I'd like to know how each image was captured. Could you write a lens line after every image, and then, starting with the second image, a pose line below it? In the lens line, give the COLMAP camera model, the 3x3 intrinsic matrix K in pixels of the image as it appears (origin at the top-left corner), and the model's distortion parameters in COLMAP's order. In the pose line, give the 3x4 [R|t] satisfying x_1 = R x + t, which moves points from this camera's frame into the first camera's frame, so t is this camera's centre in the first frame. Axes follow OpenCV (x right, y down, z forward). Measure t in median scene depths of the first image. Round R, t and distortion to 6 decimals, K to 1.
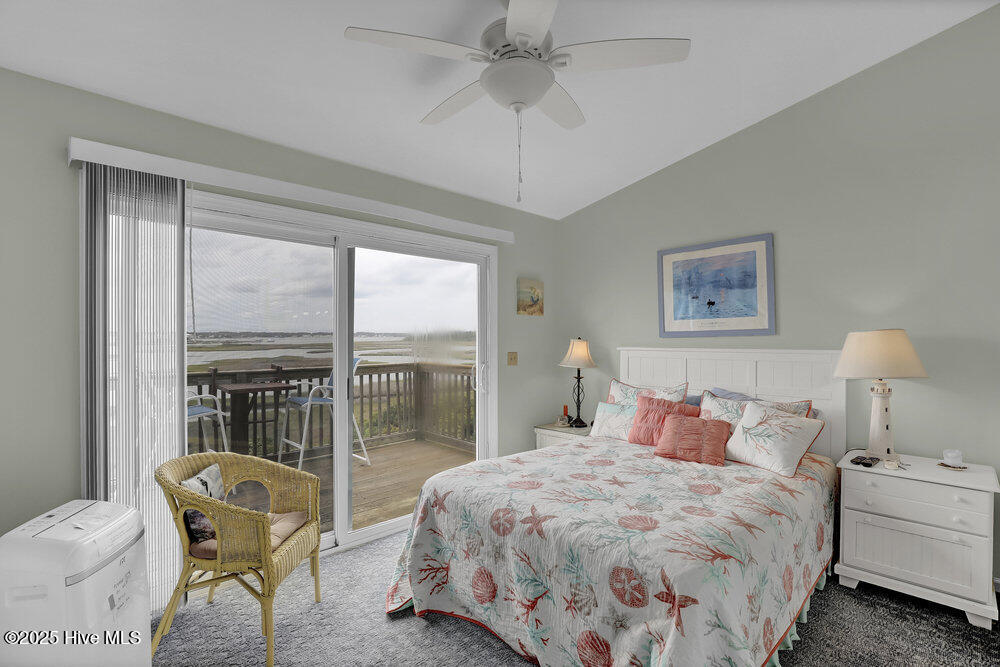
lens RADIAL K [[484.8, 0, 500.0], [0, 484.8, 333.5], [0, 0, 1]] dist [-0.024049, 0.000320]
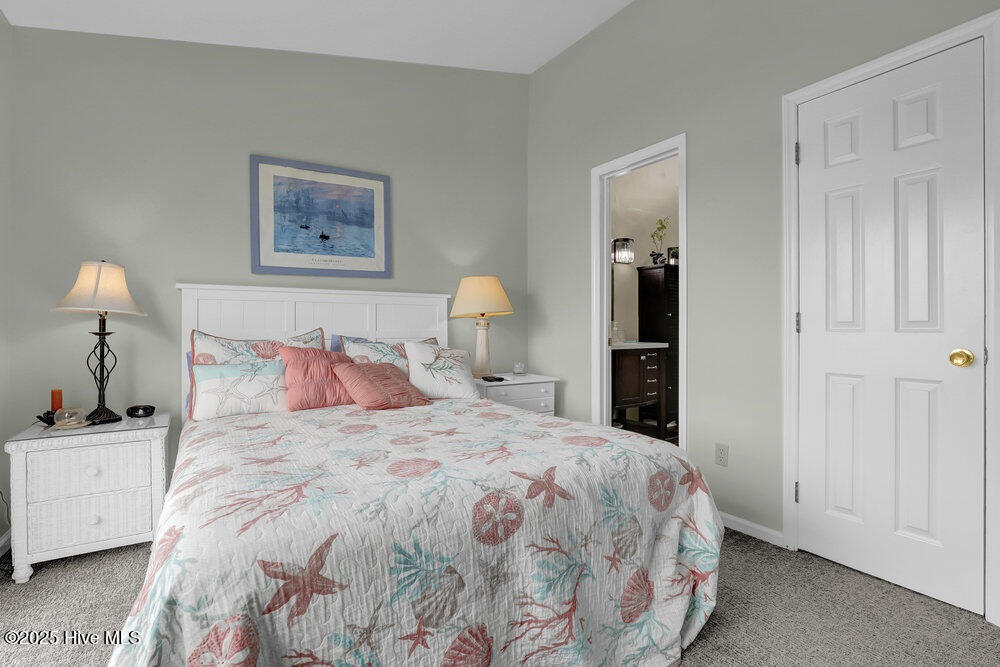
lens RADIAL K [[468.3, 0, 507.9], [0, 468.3, 332.3], [0, 0, 1]] dist [-0.032440, 0.004705]
pose [[0.175676, -0.001105, 0.984447, -0.421177], [0.000160, 0.999999, 0.001094, 0.140015], [-0.984448, -0.000035, 0.175676, 0.717506]]
